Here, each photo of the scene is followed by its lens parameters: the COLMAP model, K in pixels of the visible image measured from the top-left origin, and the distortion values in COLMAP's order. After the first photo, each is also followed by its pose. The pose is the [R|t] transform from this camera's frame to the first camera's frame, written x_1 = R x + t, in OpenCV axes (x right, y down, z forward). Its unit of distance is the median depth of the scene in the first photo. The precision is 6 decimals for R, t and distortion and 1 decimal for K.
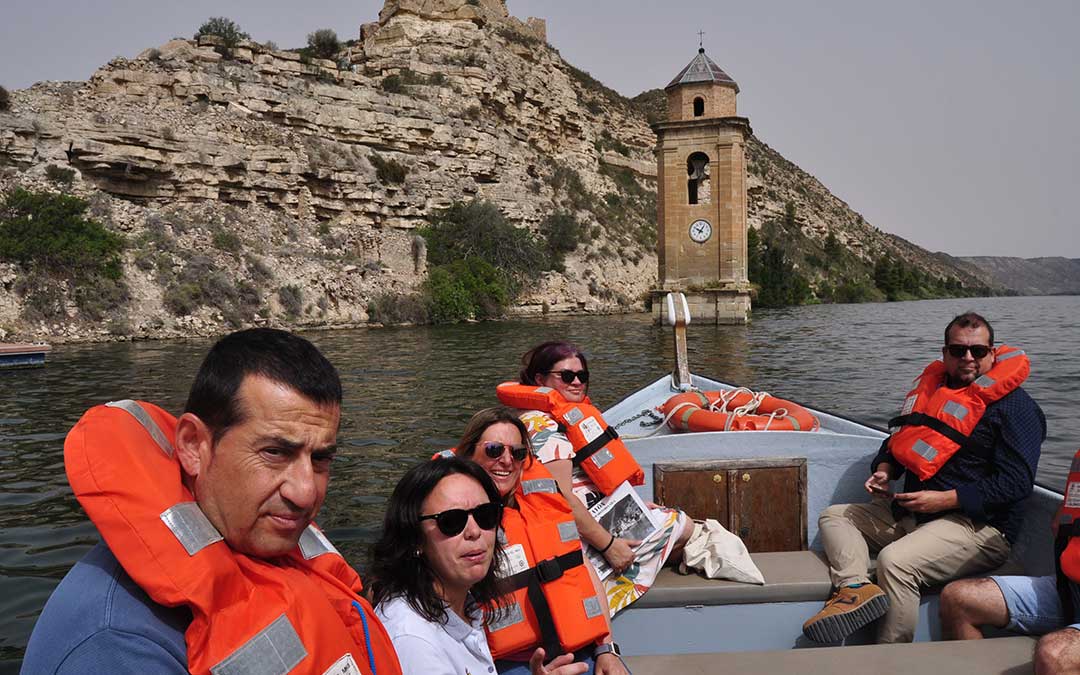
lens RADIAL K [[933.3, 0, 540.7], [0, 933.3, 326.2], [0, 0, 1]] dist [-0.125624, 0.060745]
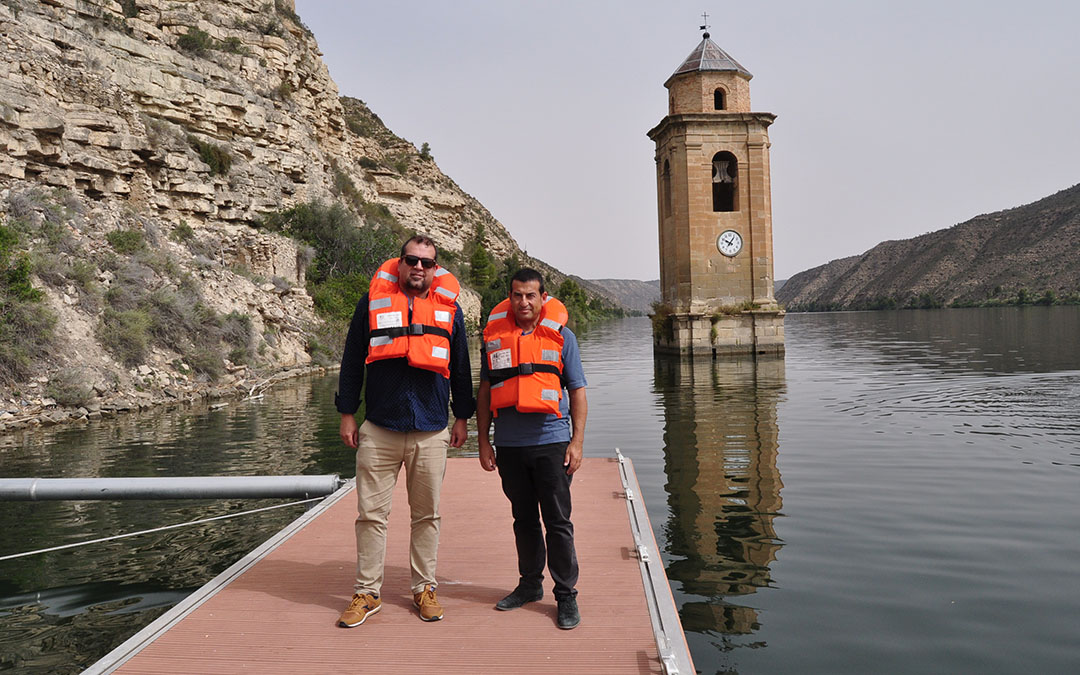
lens RADIAL K [[933.3, 0, 540.7], [0, 933.3, 326.2], [0, 0, 1]] dist [-0.125624, 0.060745]
pose [[0.883788, -0.018476, 0.467522, -0.290670], [0.031228, 0.999321, -0.019540, -0.011410], [-0.466844, 0.031869, 0.883765, 0.249698]]
